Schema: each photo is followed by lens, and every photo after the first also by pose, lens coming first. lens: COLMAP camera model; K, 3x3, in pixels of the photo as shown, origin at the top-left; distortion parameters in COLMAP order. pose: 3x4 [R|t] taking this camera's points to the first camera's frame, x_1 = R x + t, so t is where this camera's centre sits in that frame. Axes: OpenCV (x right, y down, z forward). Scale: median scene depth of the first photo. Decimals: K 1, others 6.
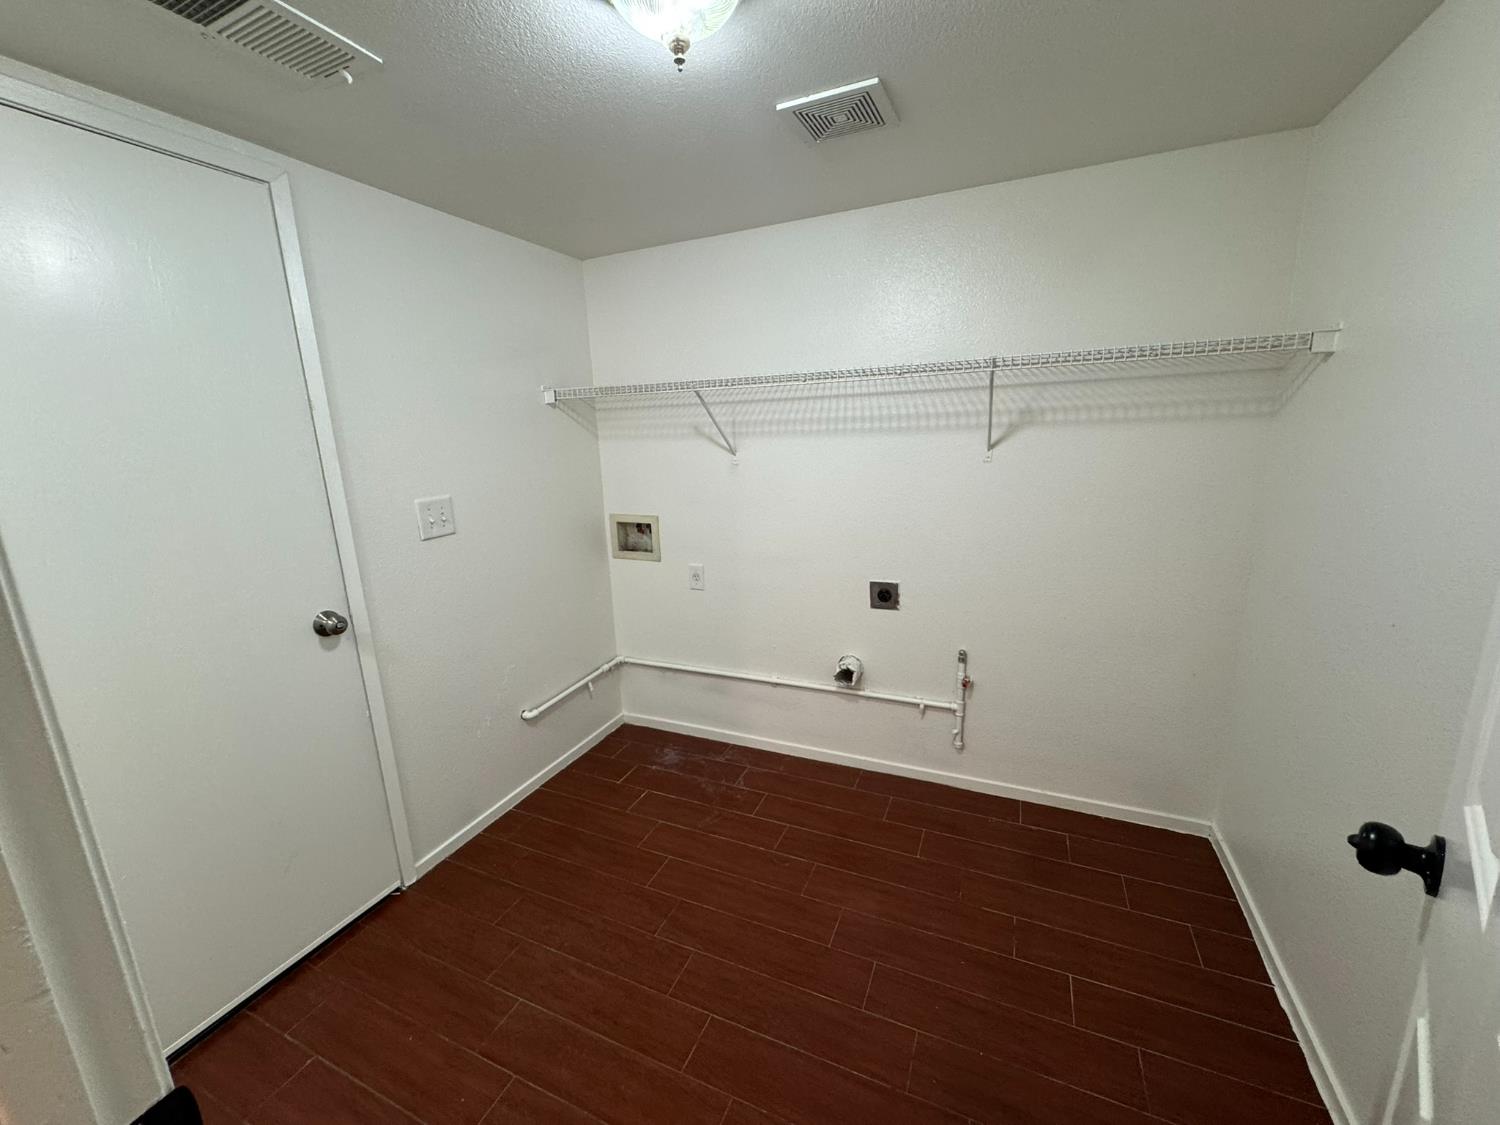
lens RADIAL K [[599.3, 0, 748.0], [0, 599.3, 564.8], [0, 0, 1]] dist [-0.002910, 0.000154]
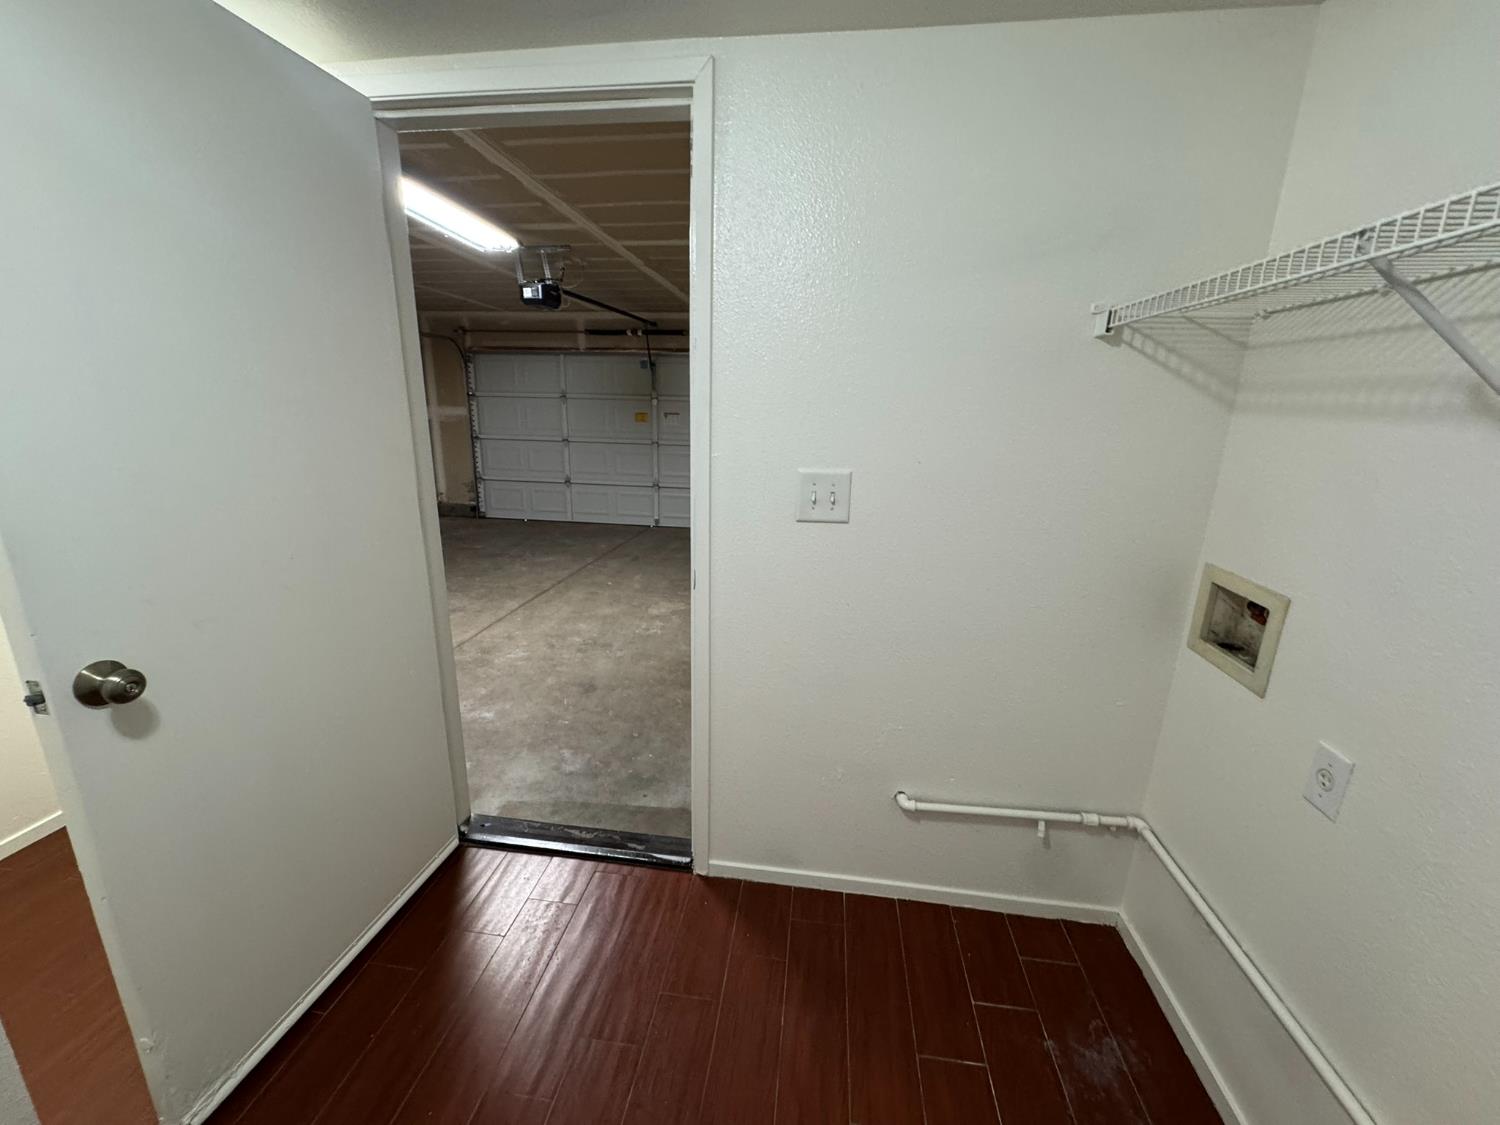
lens RADIAL K [[599.3, 0, 748.0], [0, 599.3, 564.8], [0, 0, 1]] dist [-0.002910, 0.000154]
pose [[0.278512, 0.288006, -0.916233, 0.123539], [-0.244304, 0.943845, 0.222423, -0.104618], [0.928842, 0.161892, 0.333233, 0.498445]]
